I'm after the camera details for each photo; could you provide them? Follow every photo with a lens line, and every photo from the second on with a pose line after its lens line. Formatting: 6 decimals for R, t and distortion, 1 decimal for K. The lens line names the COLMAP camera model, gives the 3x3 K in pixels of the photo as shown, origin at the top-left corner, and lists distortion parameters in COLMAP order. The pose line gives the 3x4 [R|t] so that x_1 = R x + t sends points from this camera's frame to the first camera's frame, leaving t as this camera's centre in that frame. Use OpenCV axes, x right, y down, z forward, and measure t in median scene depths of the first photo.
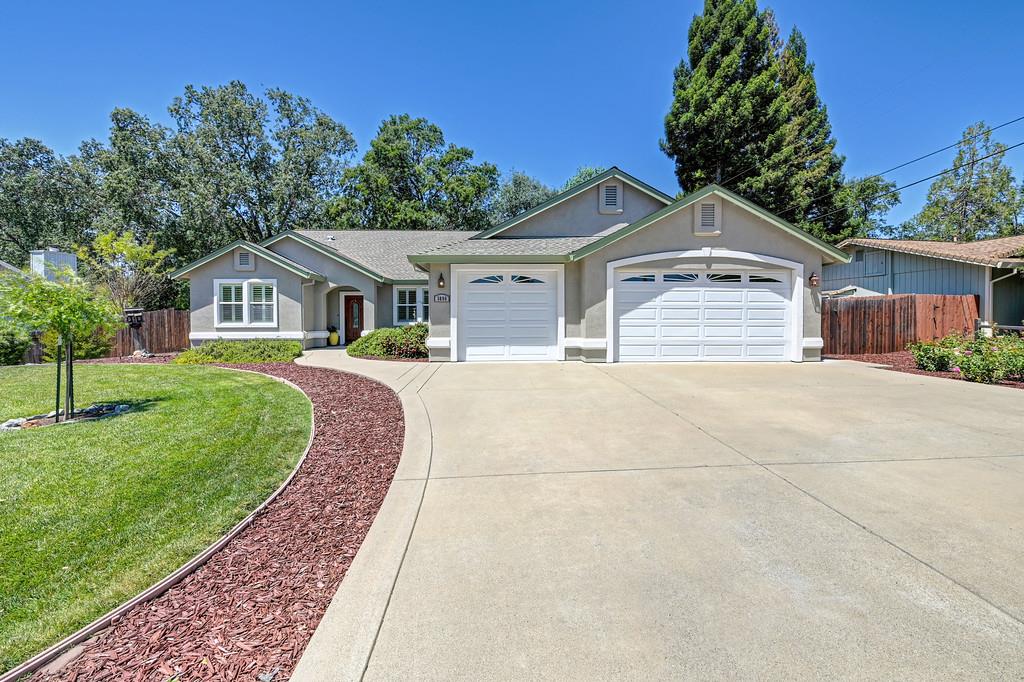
lens RADIAL K [[415.7, 0, 512.0], [0, 415.7, 341.0], [0, 0, 1]] dist [-0.001208, -0.000334]
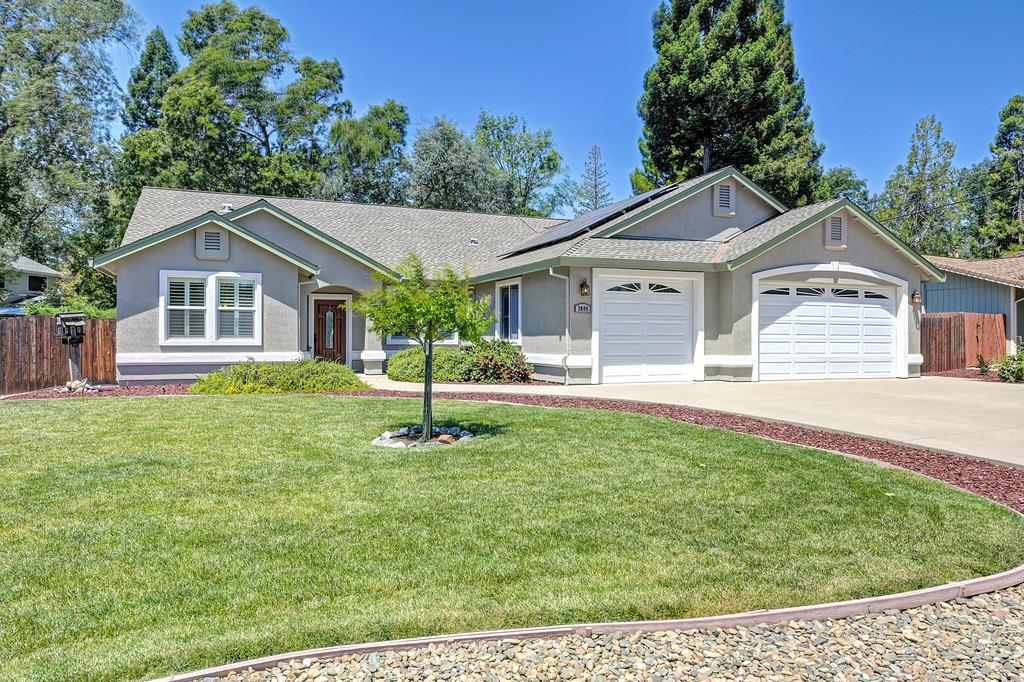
lens RADIAL K [[704.4, 0, 511.3], [0, 704.4, 355.7], [0, 0, 1]] dist [0.020038, 0.001744]
pose [[0.937950, -0.003529, 0.346752, -0.647823], [0.015582, 0.999367, -0.031978, 0.029385], [-0.346420, 0.035397, 0.937412, -0.226521]]
